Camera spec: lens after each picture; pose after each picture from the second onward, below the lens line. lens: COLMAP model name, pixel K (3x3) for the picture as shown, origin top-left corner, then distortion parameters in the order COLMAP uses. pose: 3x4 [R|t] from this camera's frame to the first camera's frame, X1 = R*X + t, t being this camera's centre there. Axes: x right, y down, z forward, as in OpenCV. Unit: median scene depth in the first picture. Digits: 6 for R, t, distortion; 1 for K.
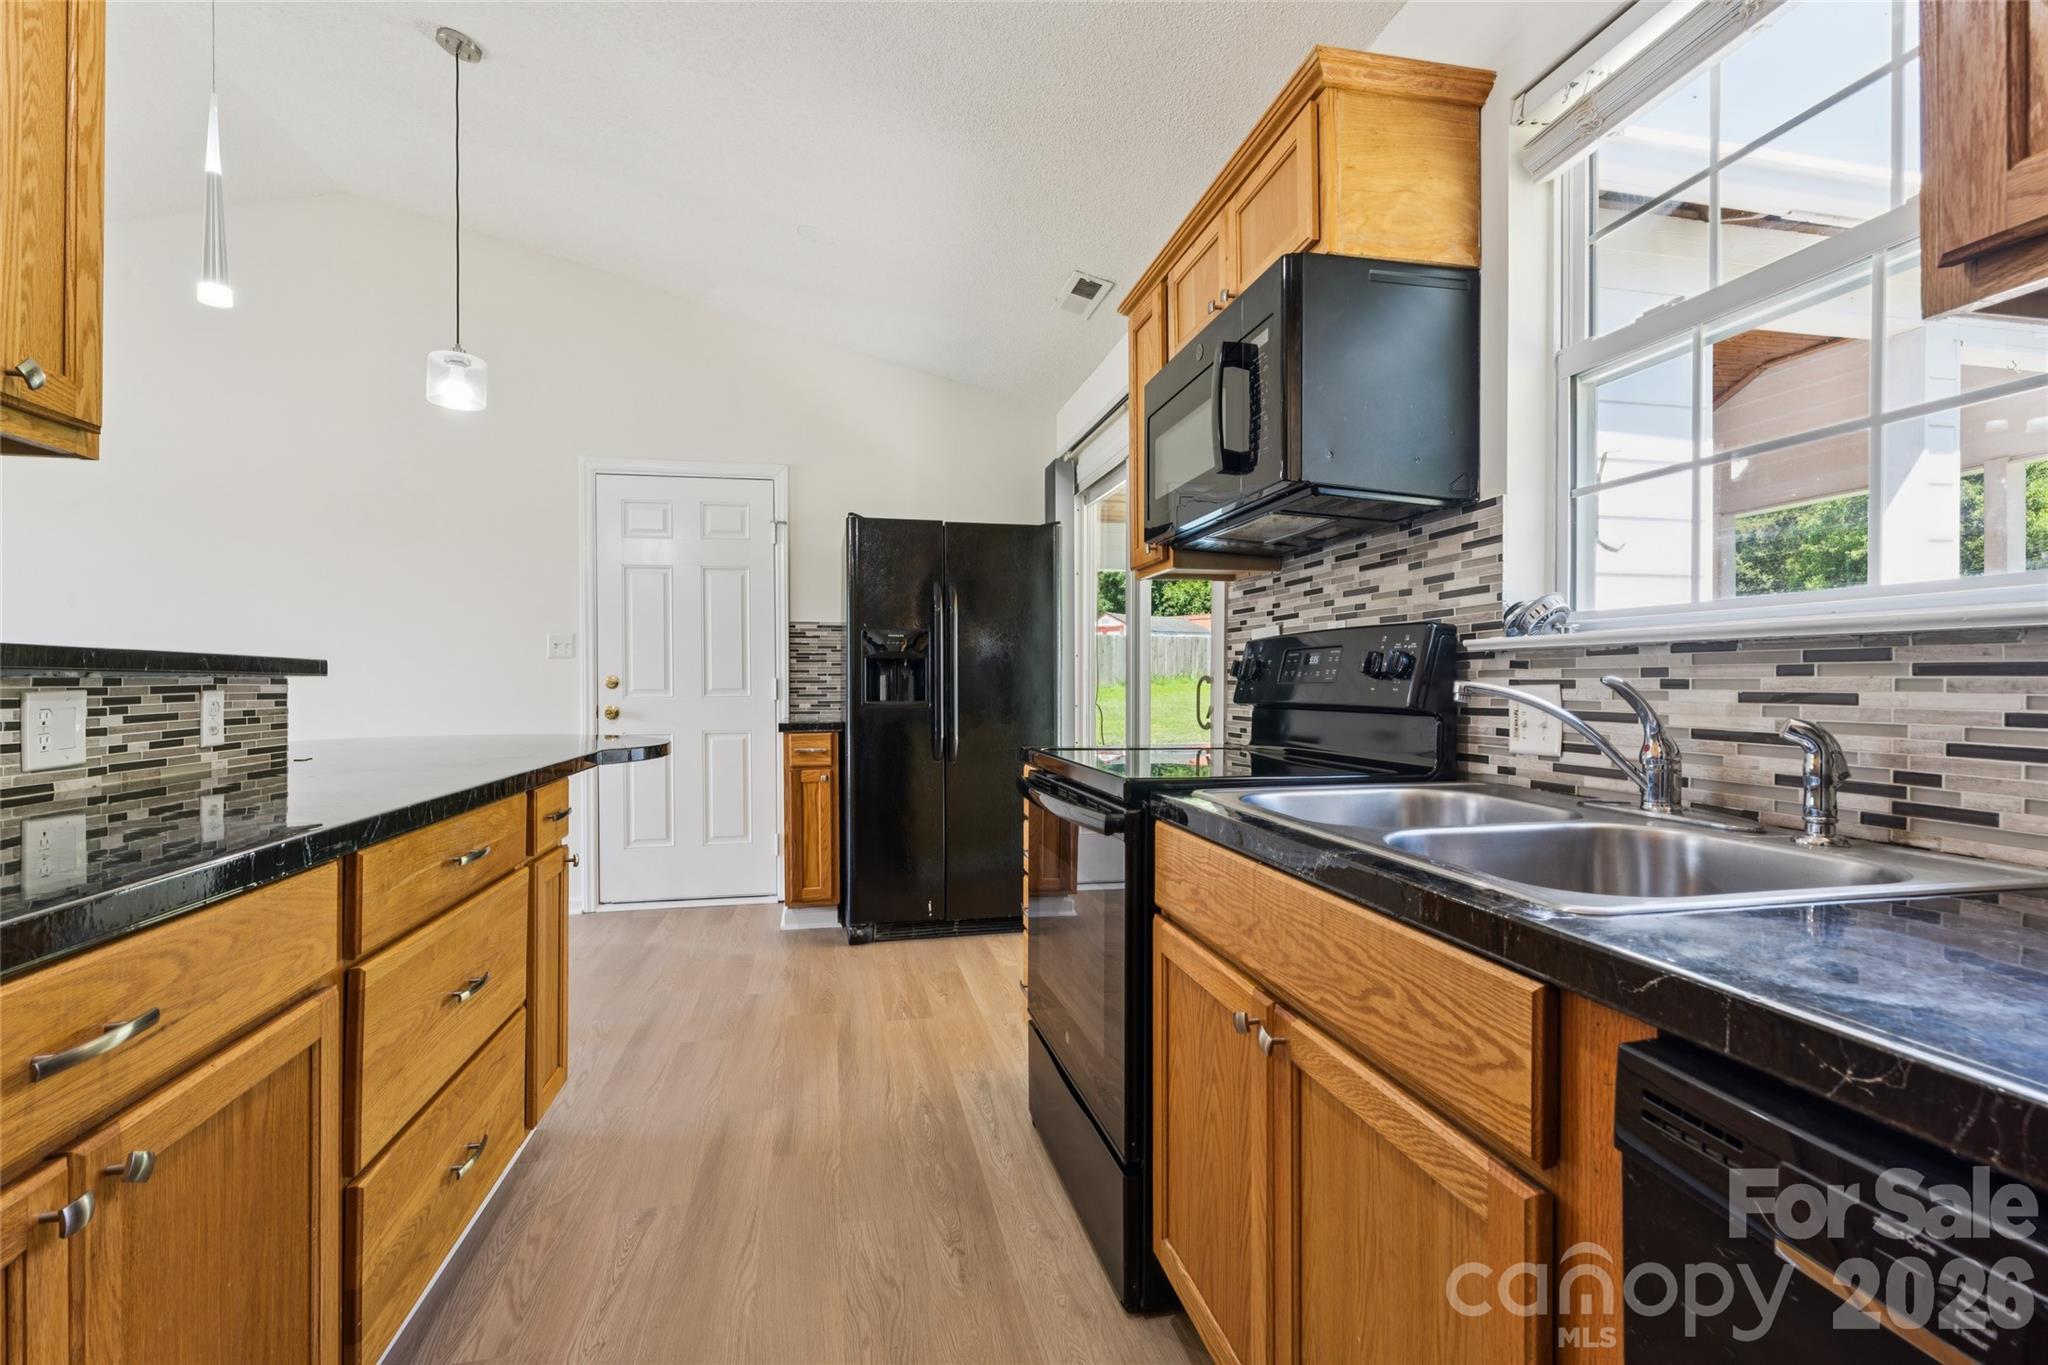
lens RADIAL K [[955.4, 0, 1018.8], [0, 955.4, 680.6], [0, 0, 1]] dist [-0.002269, 0.002424]
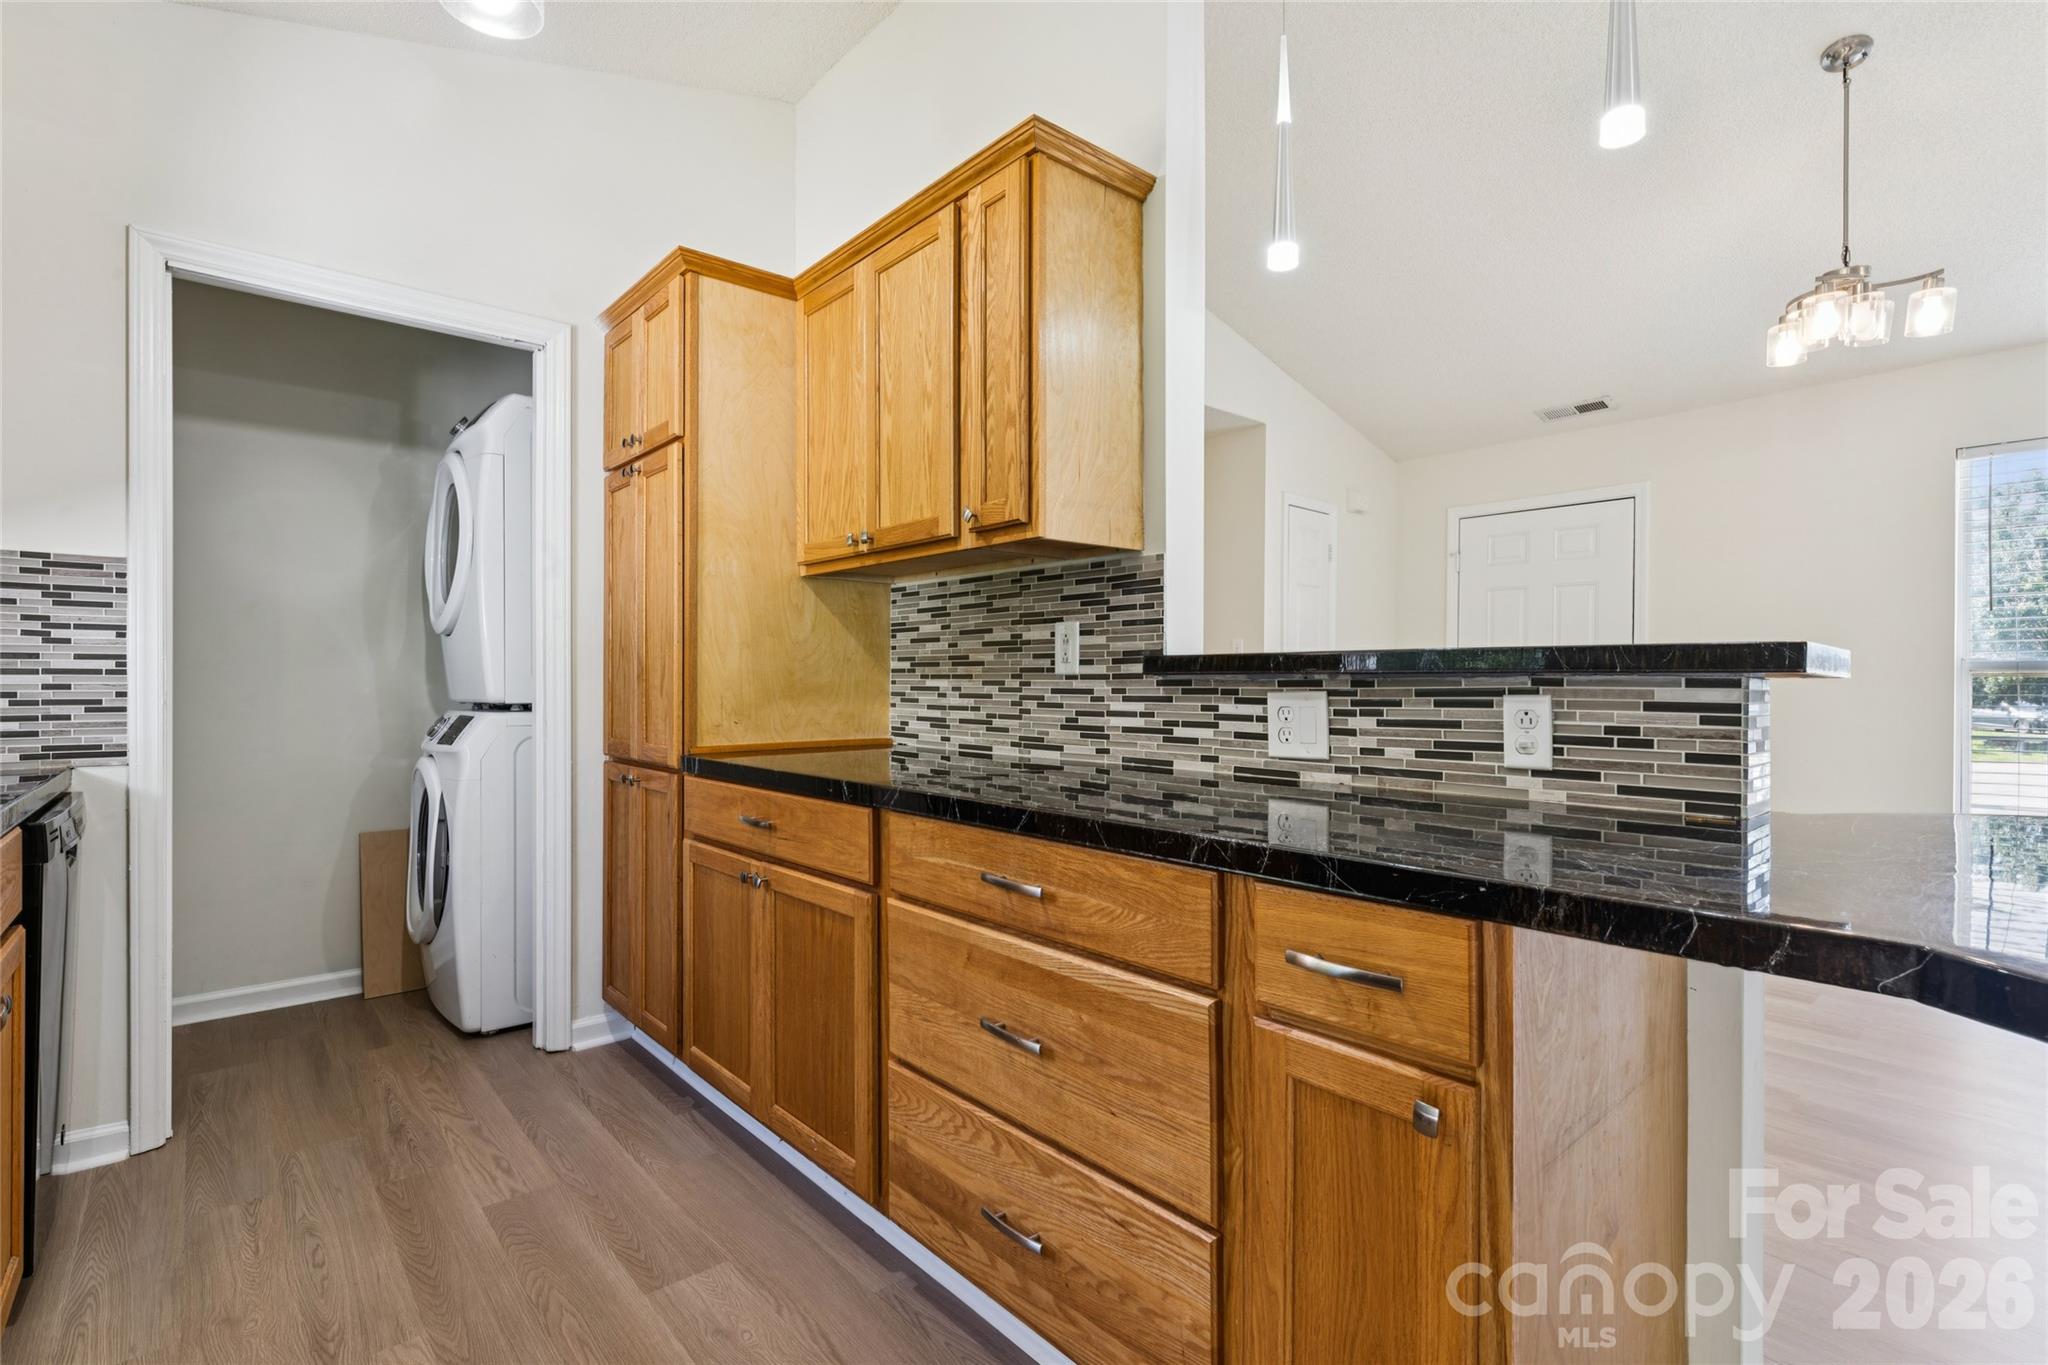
lens RADIAL K [[955.4, 0, 1026.6], [0, 955.4, 687.2], [0, 0, 1]] dist [-0.002269, 0.002424]
pose [[-0.868155, 0.001196, -0.496291, -0.124811], [0.000376, 0.999998, 0.001752, 0.002584], [0.496292, 0.001335, -0.868154, 1.471318]]
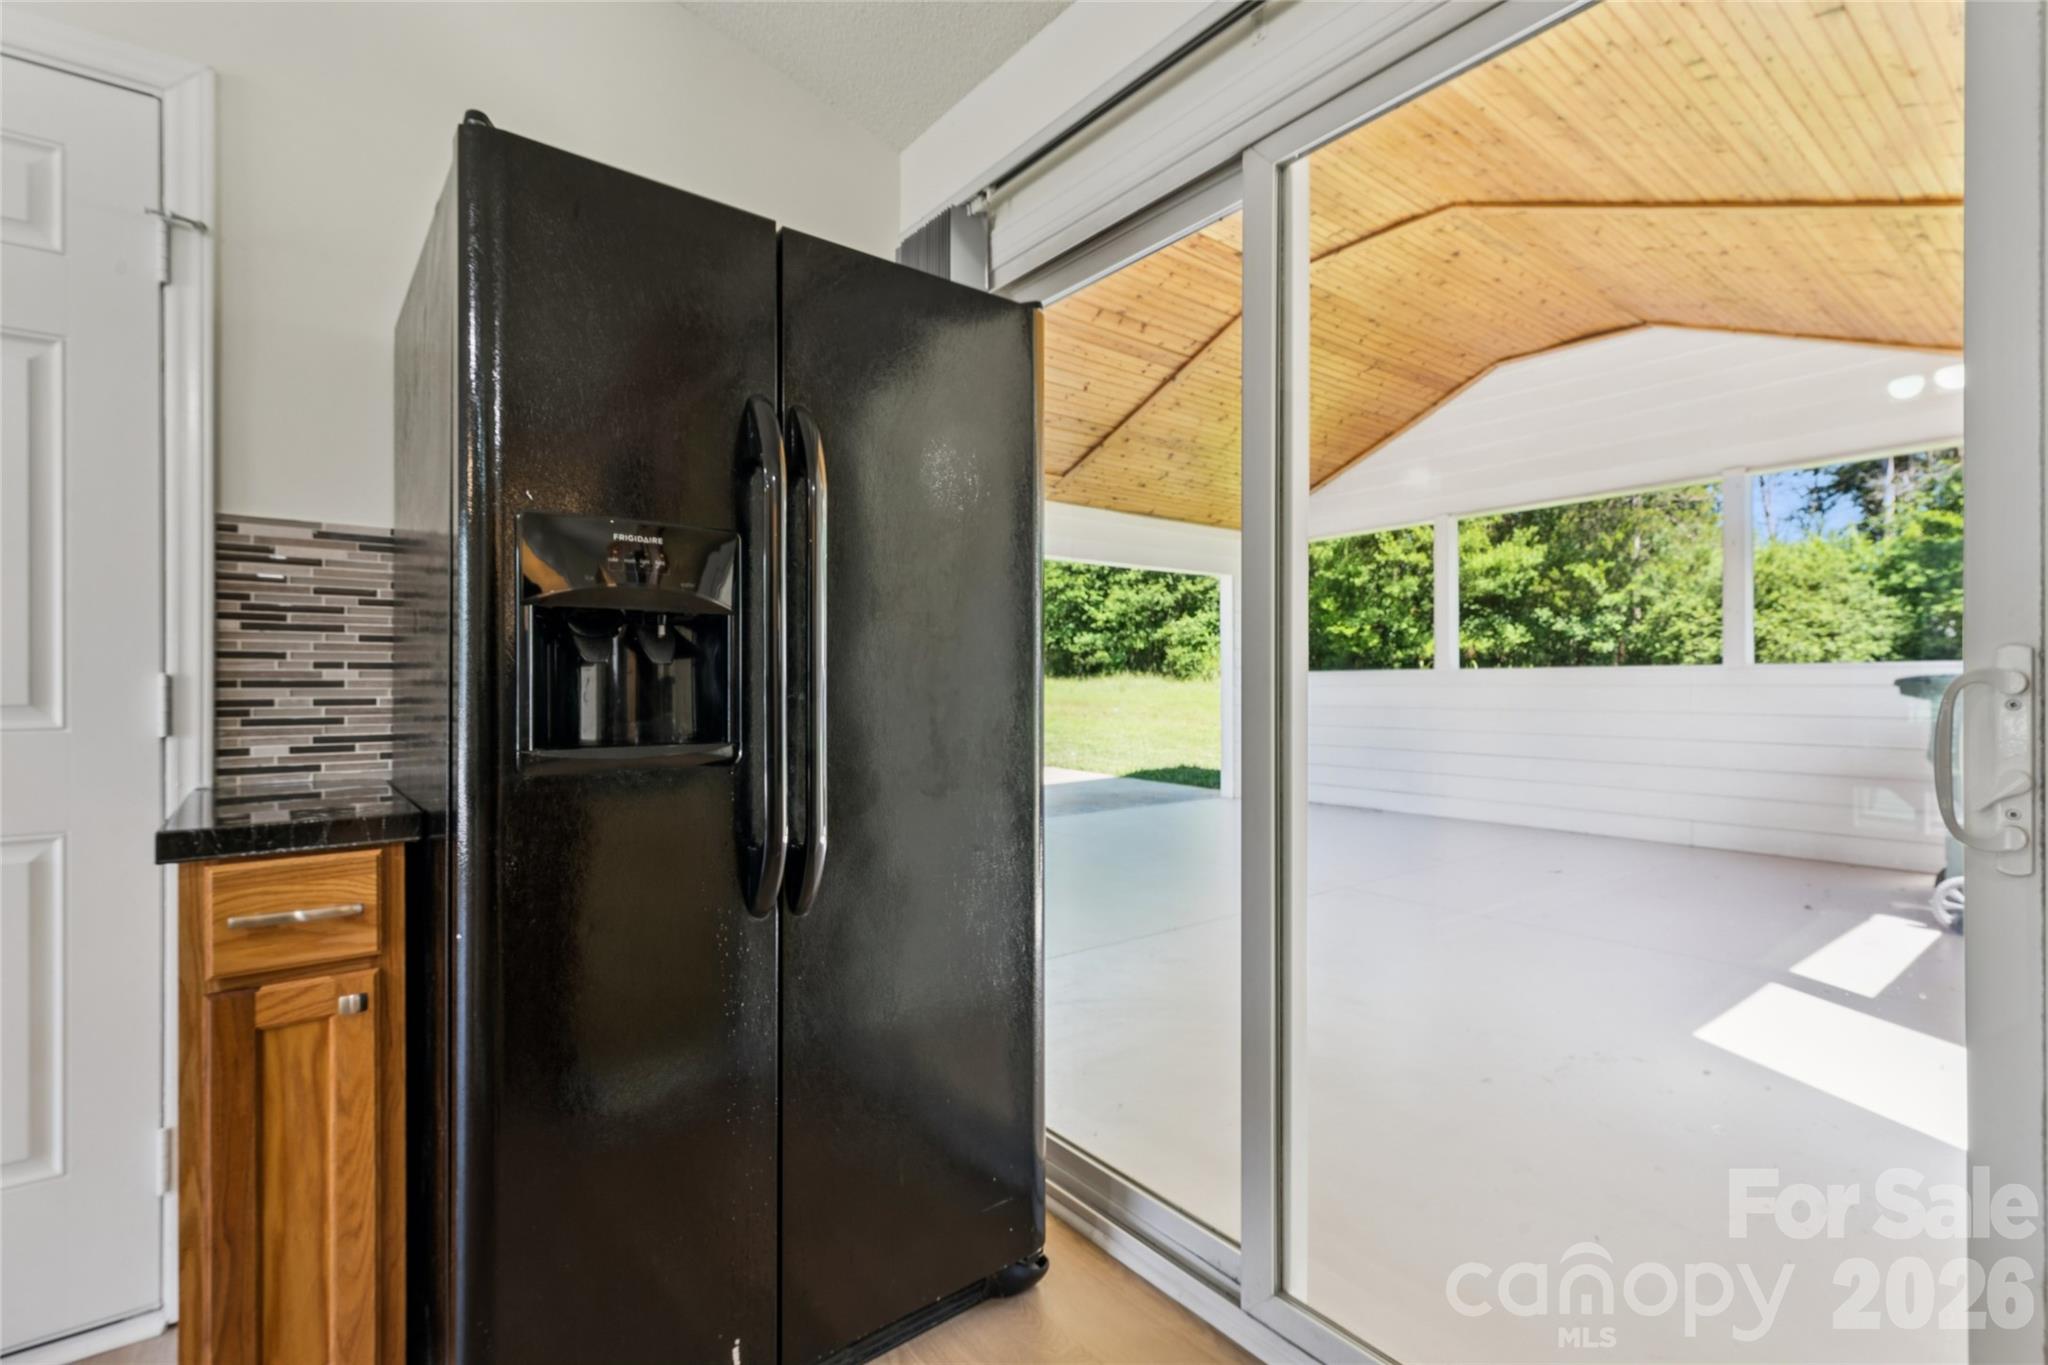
lens RADIAL K [[955.4, 0, 1036.0], [0, 955.4, 672.6], [0, 0, 1]] dist [-0.002269, 0.002424]
pose [[0.890752, 0.008961, 0.454402, -0.314707], [-0.003225, 0.999905, -0.013397, 0.001614], [-0.454479, 0.010468, 0.890696, 1.327845]]
